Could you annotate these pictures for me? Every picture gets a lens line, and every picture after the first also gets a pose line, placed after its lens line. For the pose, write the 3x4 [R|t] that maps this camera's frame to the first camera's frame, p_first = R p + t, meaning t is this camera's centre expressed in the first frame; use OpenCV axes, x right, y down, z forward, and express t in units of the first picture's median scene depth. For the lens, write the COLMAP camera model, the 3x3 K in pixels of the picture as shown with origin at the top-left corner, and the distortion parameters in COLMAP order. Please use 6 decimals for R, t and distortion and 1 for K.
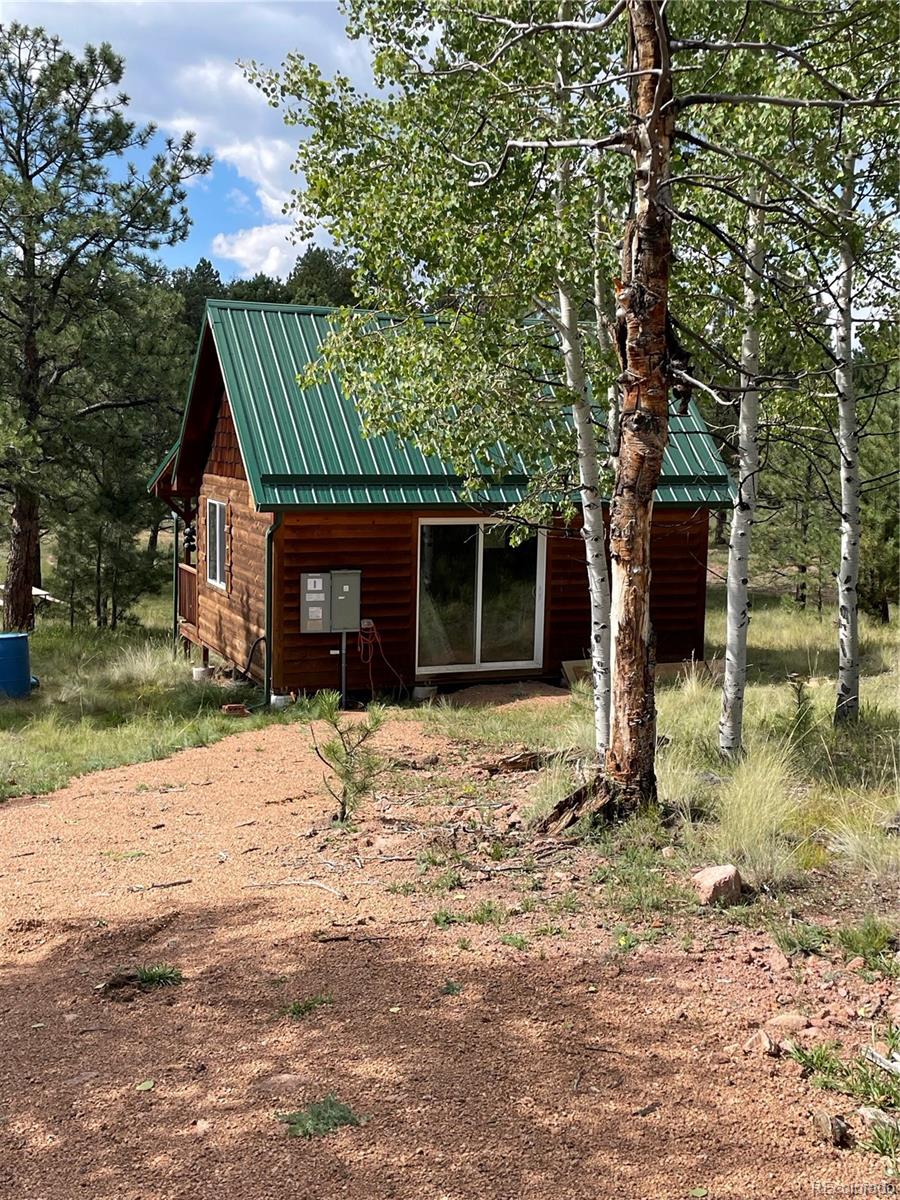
lens RADIAL K [[1375.6, 0, 453.6], [0, 1375.6, 589.0], [0, 0, 1]] dist [0.054431, 0.000000]
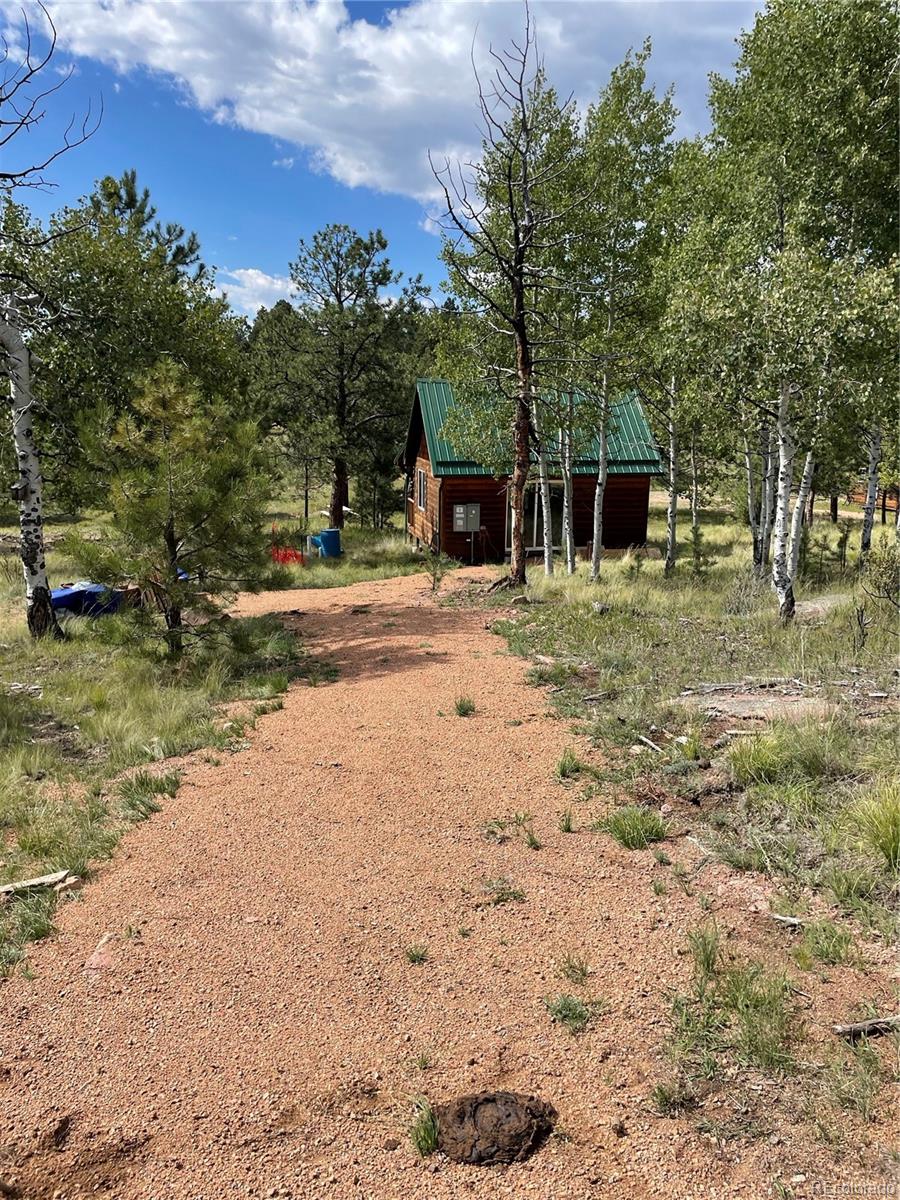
lens RADIAL K [[898.0, 0, 452.8], [0, 898.0, 608.9], [0, 0, 1]] dist [0.059453, -0.004506]
pose [[0.983767, 0.034870, -0.176032, 0.131402], [-0.014766, 0.993342, 0.114251, -0.008774], [0.178844, -0.109797, 0.977732, -0.399389]]
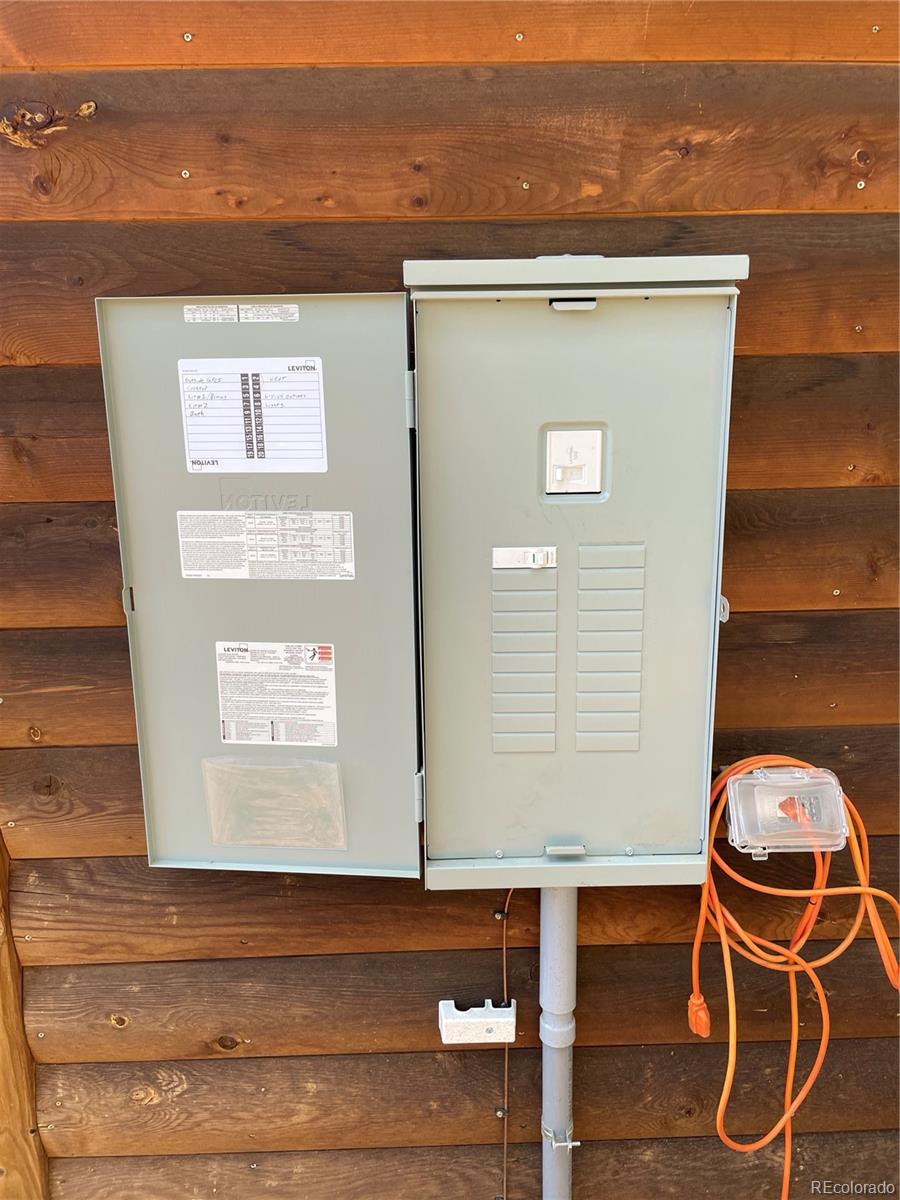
lens RADIAL K [[898.0, 0, 450.5], [0, 898.0, 598.2], [0, 0, 1]] dist [0.059453, -0.004506]
pose [[0.943164, 0.041009, -0.329789, -0.055823], [-0.005905, 0.994269, 0.106747, 0.002172], [0.332276, -0.098732, 0.938000, 0.800517]]
